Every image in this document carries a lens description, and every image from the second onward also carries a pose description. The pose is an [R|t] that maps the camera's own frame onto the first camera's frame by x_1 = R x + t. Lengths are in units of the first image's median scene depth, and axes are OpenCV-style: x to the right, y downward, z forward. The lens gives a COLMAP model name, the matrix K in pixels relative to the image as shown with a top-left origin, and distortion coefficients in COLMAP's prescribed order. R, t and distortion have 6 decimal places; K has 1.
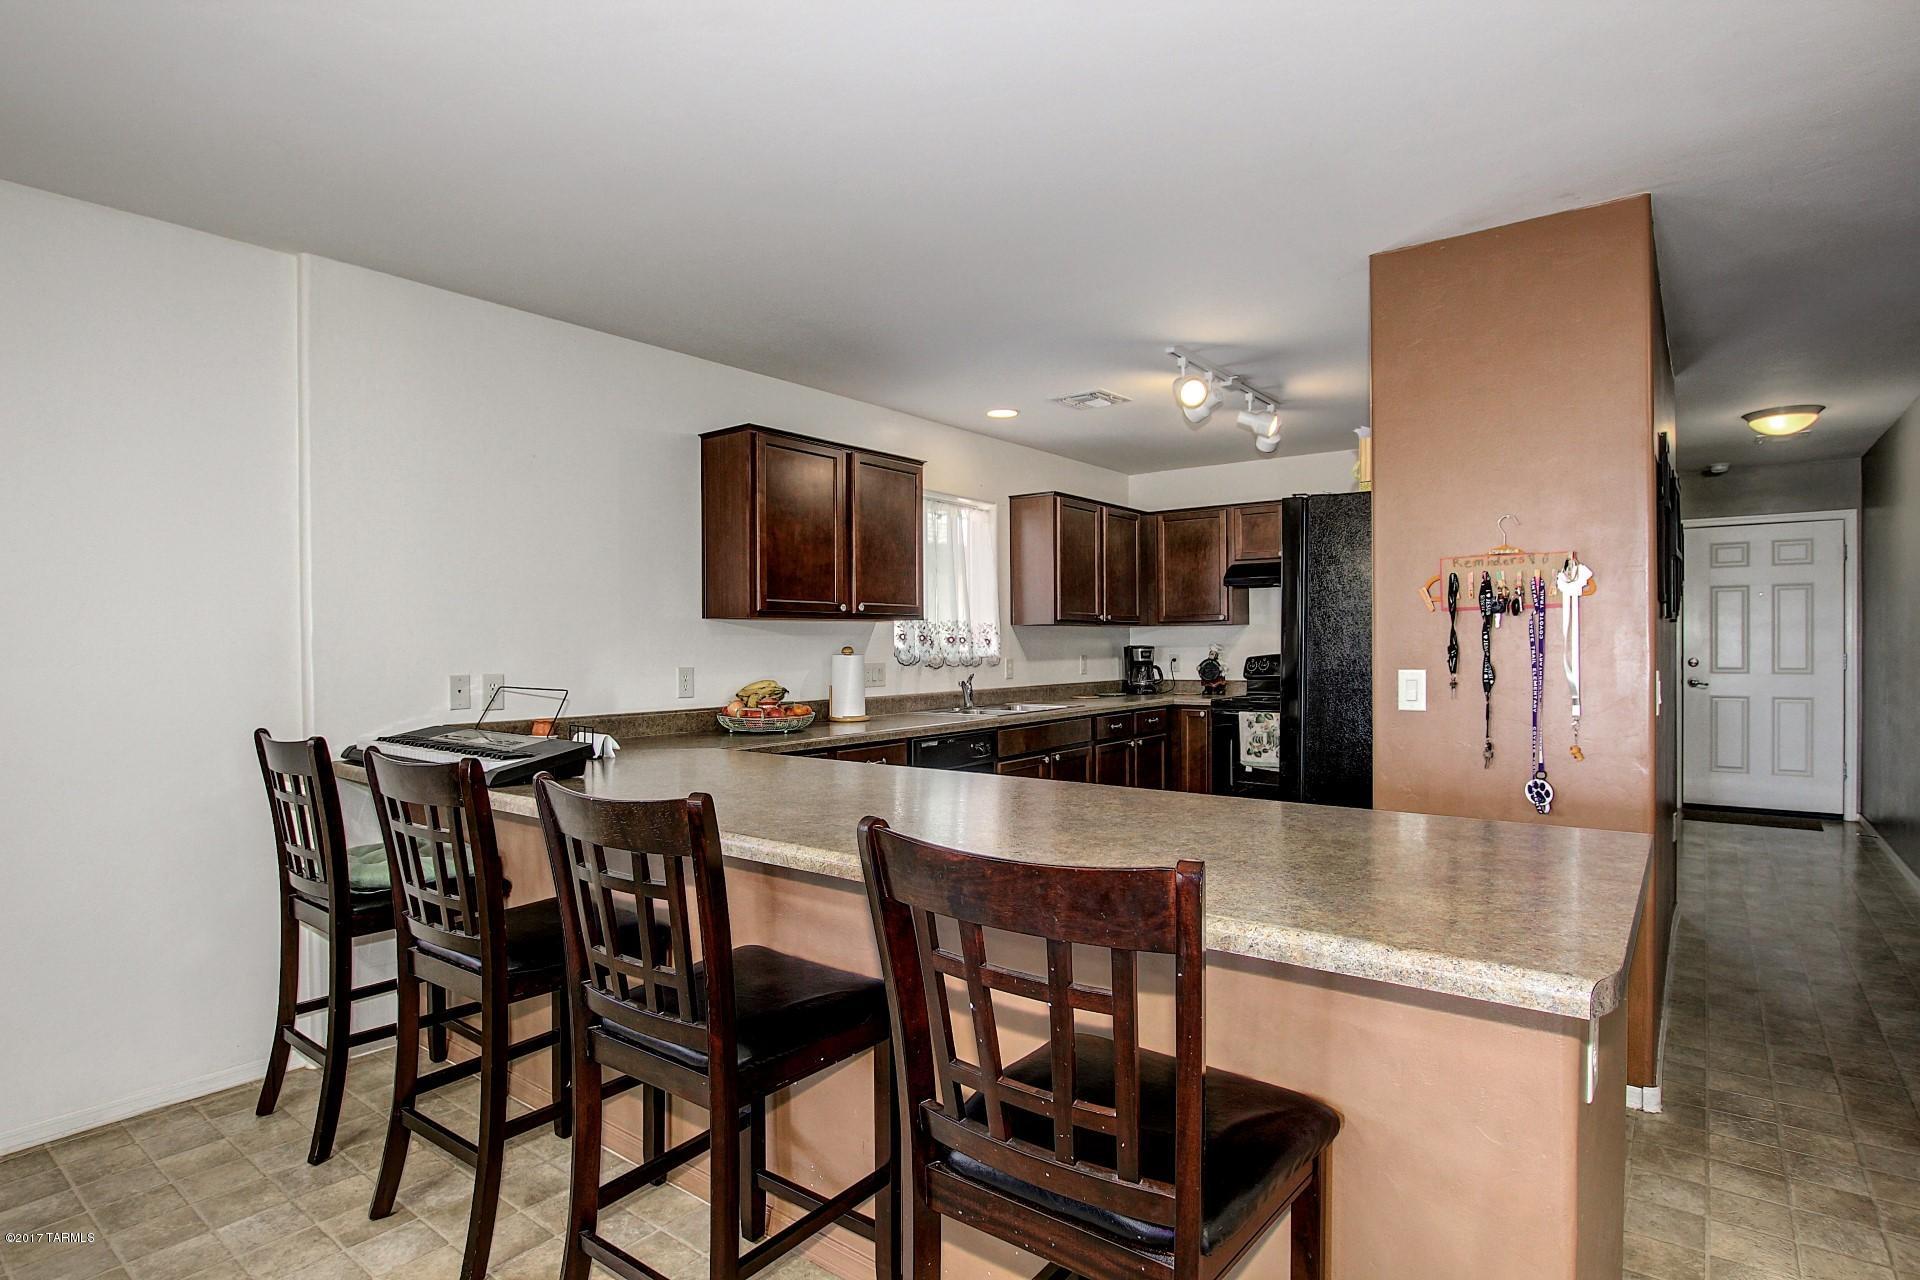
lens RADIAL K [[989.4, 0, 990.9], [0, 989.4, 650.6], [0, 0, 1]] dist [-0.016840, 0.000436]
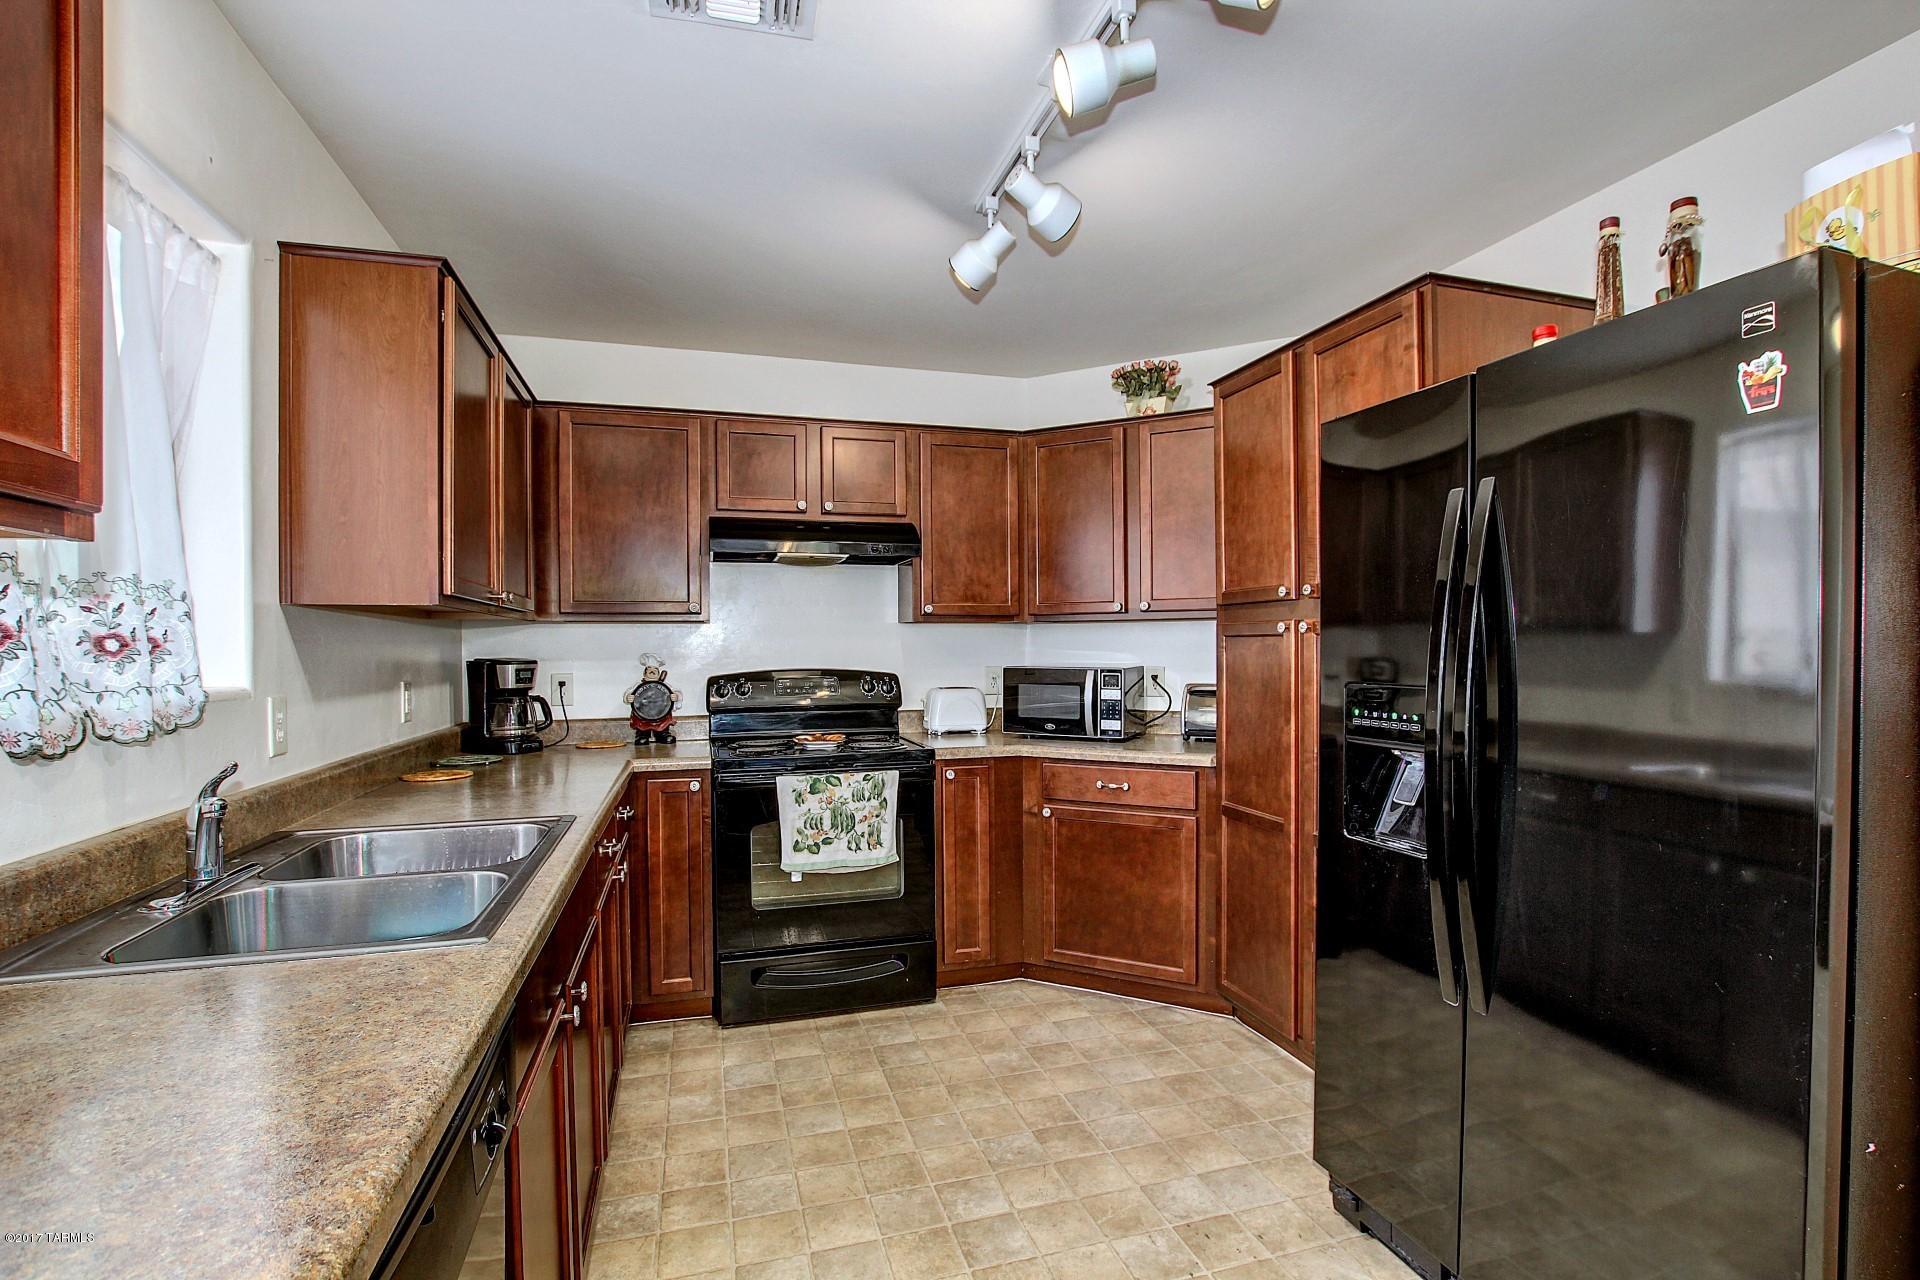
lens RADIAL K [[862.3, 0, 990.9], [0, 862.3, 651.5], [0, 0, 1]] dist [-0.047697, -0.000029]
pose [[0.586894, 0.003246, 0.809657, -0.067555], [0.007079, 0.999933, -0.009140, -0.003266], [-0.809633, 0.011096, 0.586832, 0.598963]]
